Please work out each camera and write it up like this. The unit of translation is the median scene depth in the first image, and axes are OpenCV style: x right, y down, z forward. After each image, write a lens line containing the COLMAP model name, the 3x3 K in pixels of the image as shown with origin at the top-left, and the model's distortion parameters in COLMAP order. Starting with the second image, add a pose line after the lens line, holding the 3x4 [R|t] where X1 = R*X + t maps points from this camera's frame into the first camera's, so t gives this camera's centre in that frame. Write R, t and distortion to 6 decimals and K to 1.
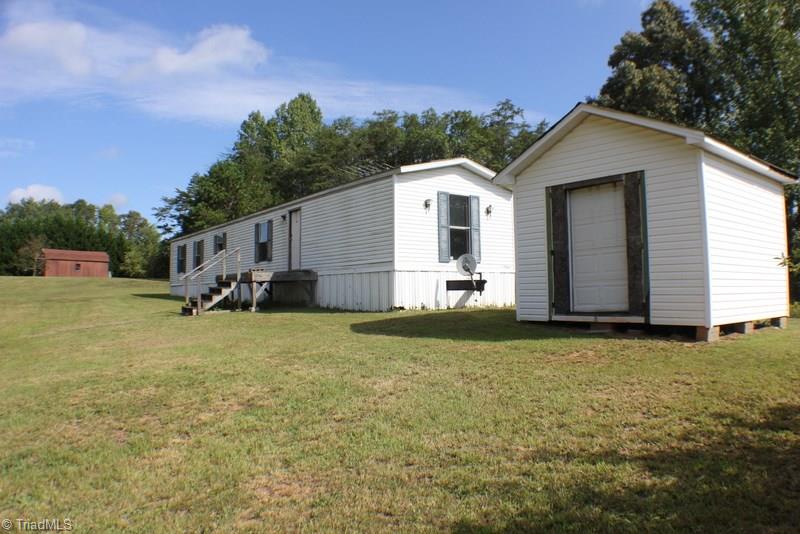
lens RADIAL K [[491.1, 0, 400.0], [0, 491.1, 267.0], [0, 0, 1]] dist [-0.152143, 0.000321]
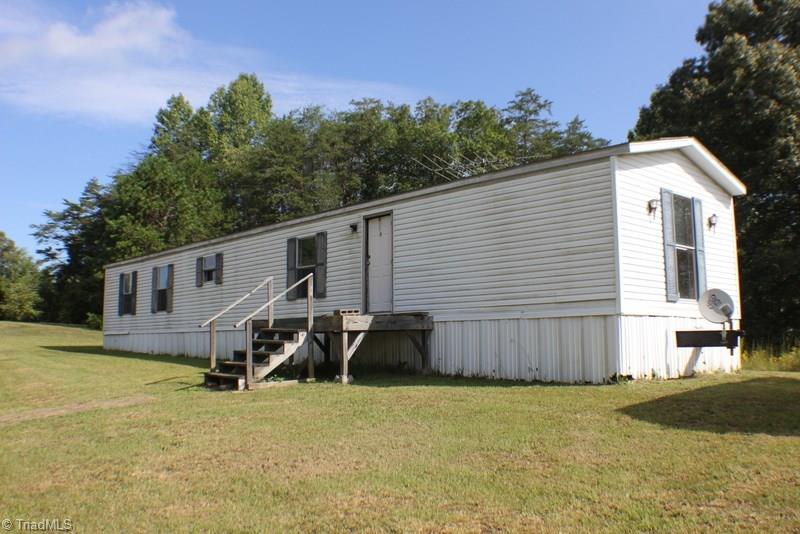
lens RADIAL K [[651.5, 0, 399.5], [0, 651.5, 283.1], [0, 0, 1]] dist [-0.146808, -0.001881]
pose [[0.997798, 0.014027, 0.064818, -0.105044], [-0.011168, 0.998958, -0.044260, 0.002099], [-0.065372, 0.043439, 0.996915, 0.076273]]
